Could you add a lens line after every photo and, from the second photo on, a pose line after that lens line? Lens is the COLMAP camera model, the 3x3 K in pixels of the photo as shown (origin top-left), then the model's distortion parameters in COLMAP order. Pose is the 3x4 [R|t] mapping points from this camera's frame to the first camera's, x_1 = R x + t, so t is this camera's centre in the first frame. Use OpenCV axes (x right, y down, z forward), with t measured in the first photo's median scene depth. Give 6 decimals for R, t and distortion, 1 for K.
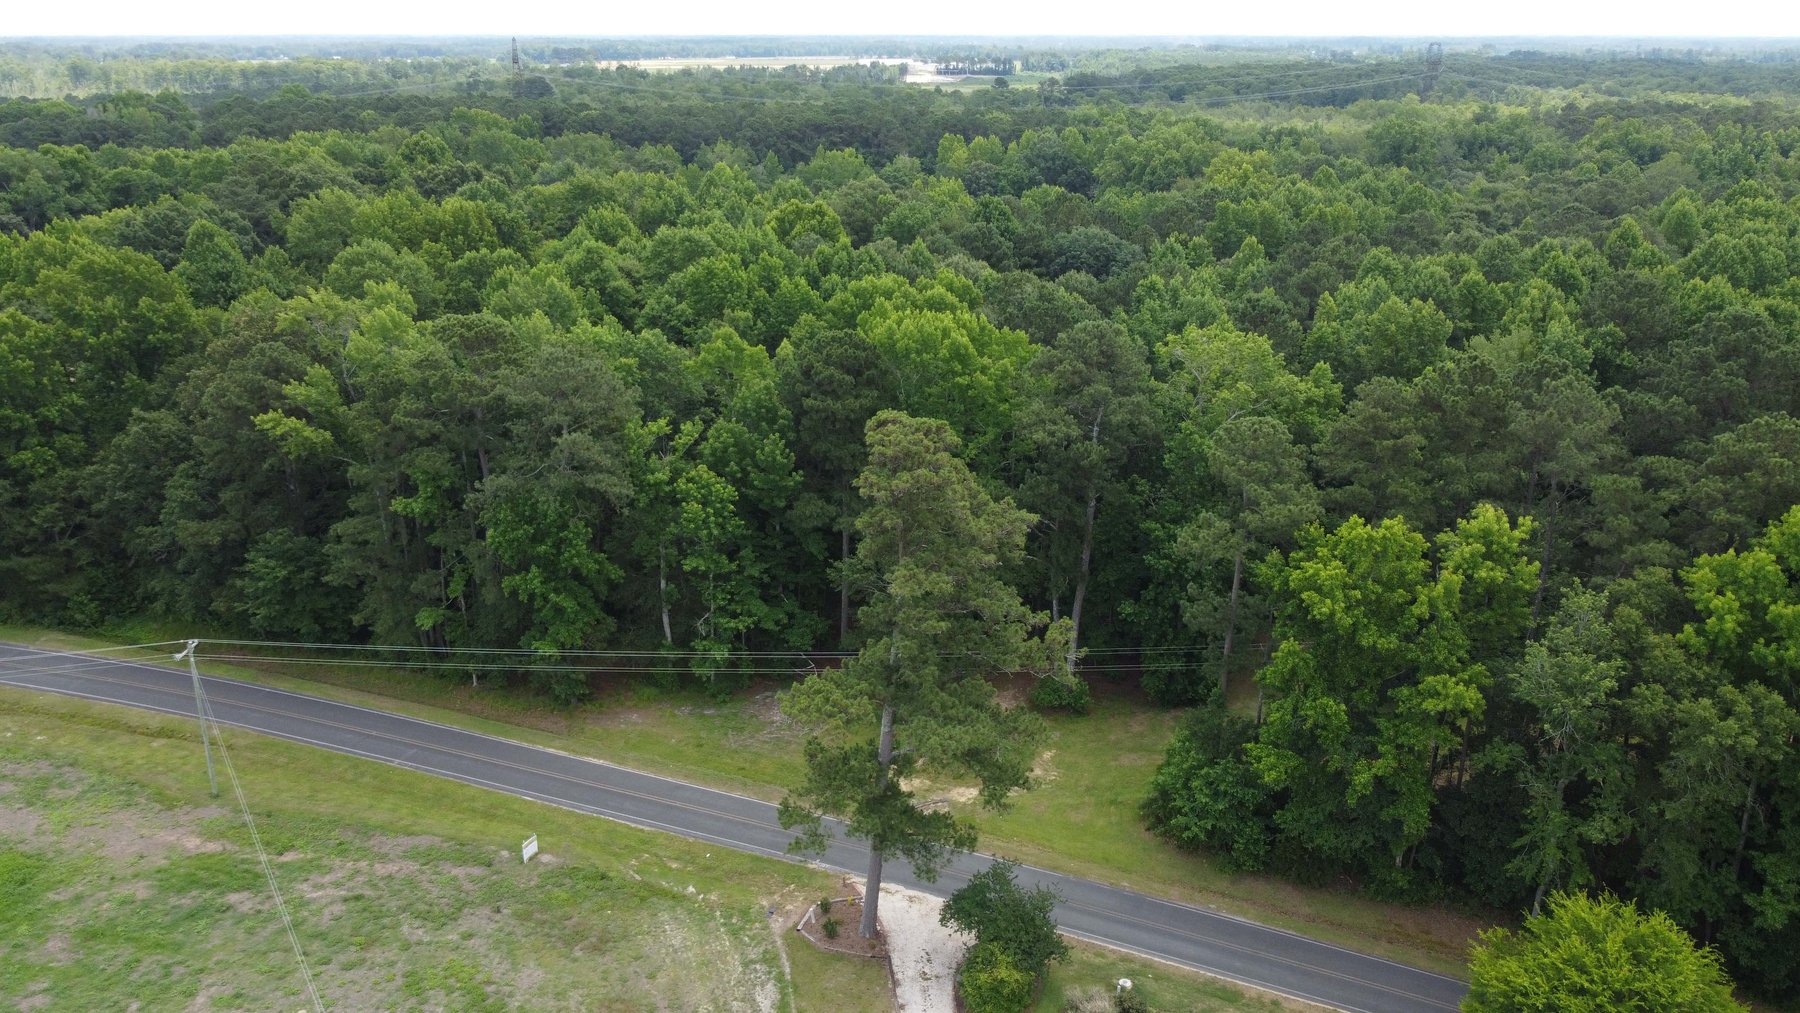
lens RADIAL K [[1367.8, 0, 897.7], [0, 1367.8, 506.9], [0, 0, 1]] dist [0.001688, -0.011005]
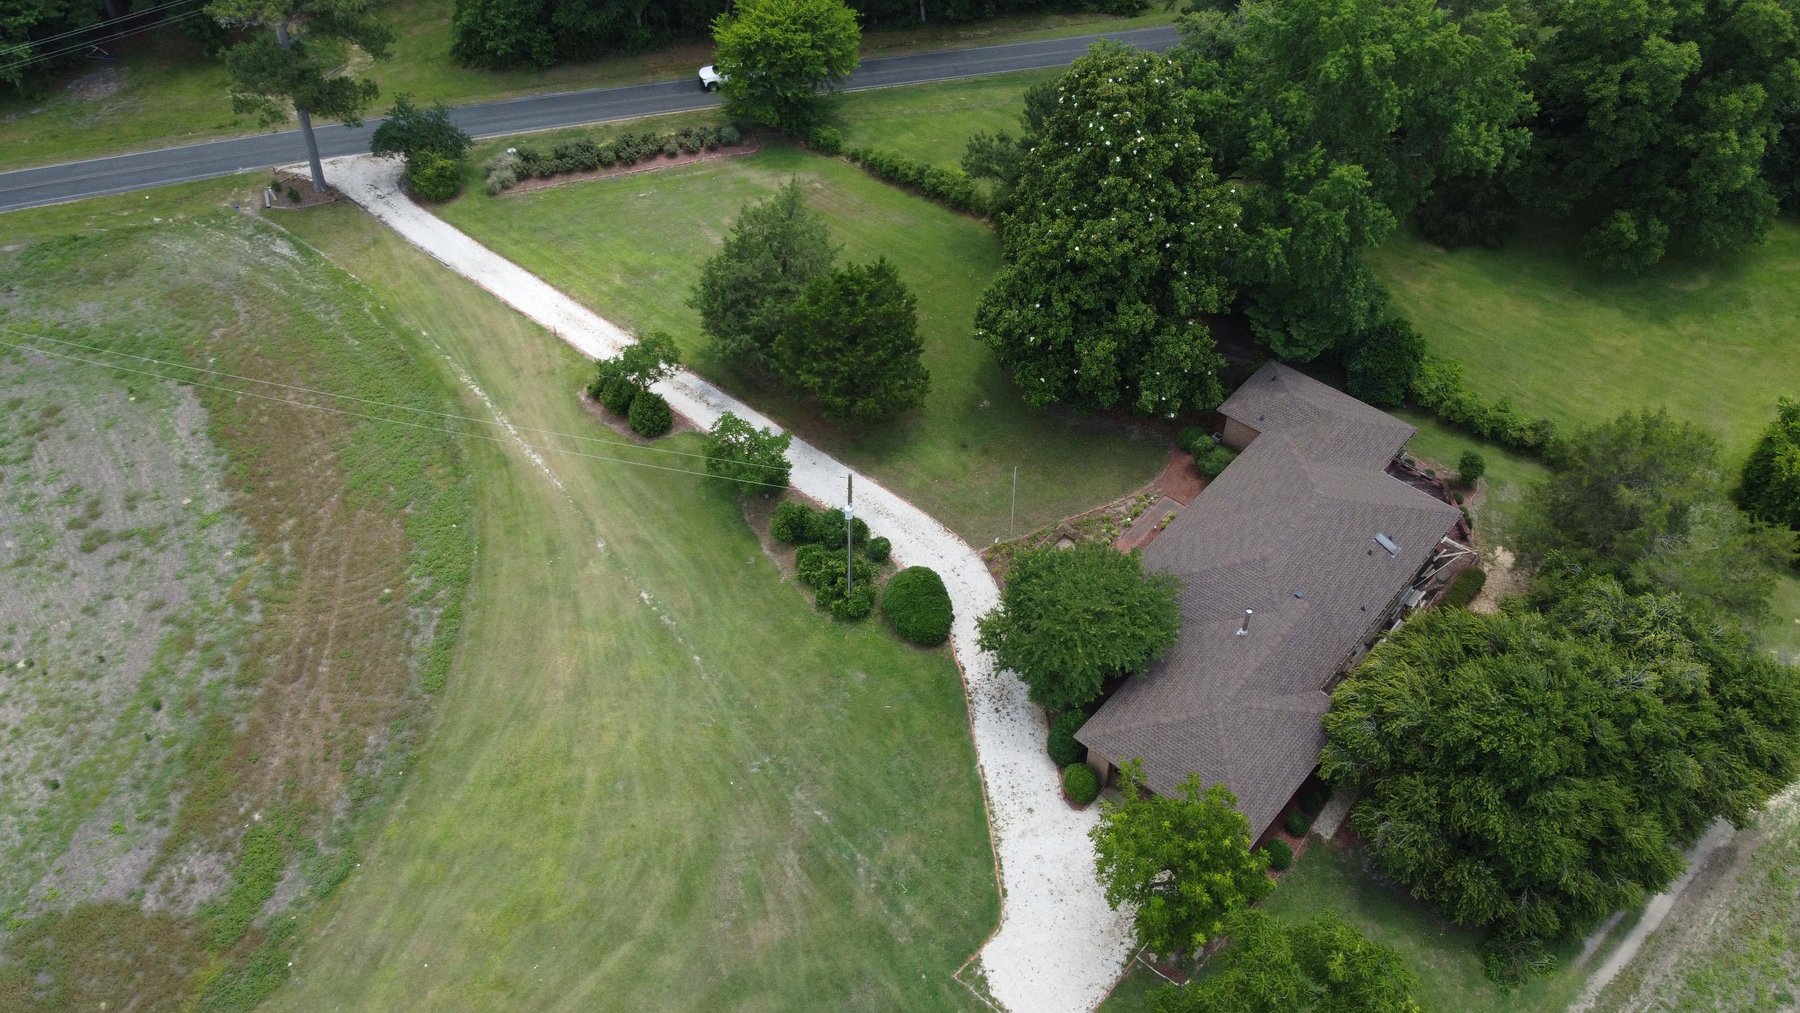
lens RADIAL K [[1367.8, 0, 900.5], [0, 1367.8, 507.8], [0, 0, 1]] dist [0.001688, -0.011005]
pose [[0.767496, -0.457207, 0.449346, -0.339837], [0.210253, 0.841708, 0.497315, 0.027234], [-0.605594, -0.287211, 0.742136, -0.441691]]
